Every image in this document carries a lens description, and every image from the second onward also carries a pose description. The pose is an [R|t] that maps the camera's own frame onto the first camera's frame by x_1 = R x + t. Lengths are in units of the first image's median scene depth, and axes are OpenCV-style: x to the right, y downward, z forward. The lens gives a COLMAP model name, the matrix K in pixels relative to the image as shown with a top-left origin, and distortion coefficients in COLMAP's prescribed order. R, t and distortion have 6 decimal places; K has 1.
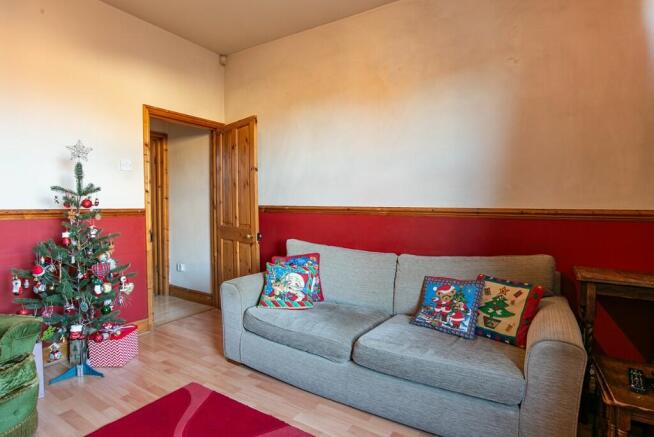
lens RADIAL K [[348.0, 0, 327.0], [0, 348.0, 218.5], [0, 0, 1]] dist [-0.001269, 0.000510]
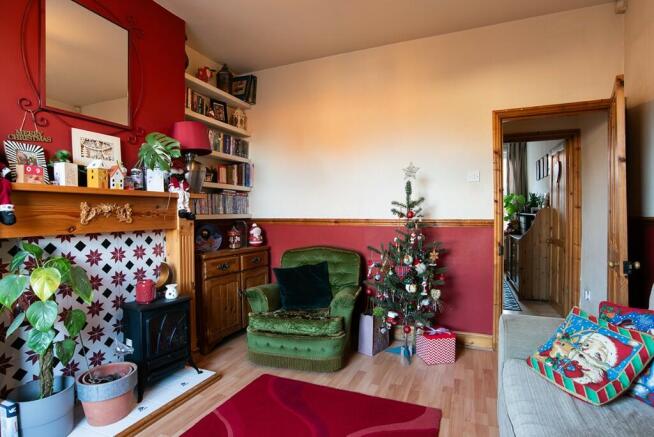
lens RADIAL K [[348.0, 0, 327.0], [0, 348.0, 218.5], [0, 0, 1]] dist [-0.001269, 0.000510]
pose [[0.177142, 0.011123, -0.984123, 0.396152], [-0.038871, 0.999235, 0.004297, -0.020861], [0.983417, 0.037493, 0.177438, 0.456000]]
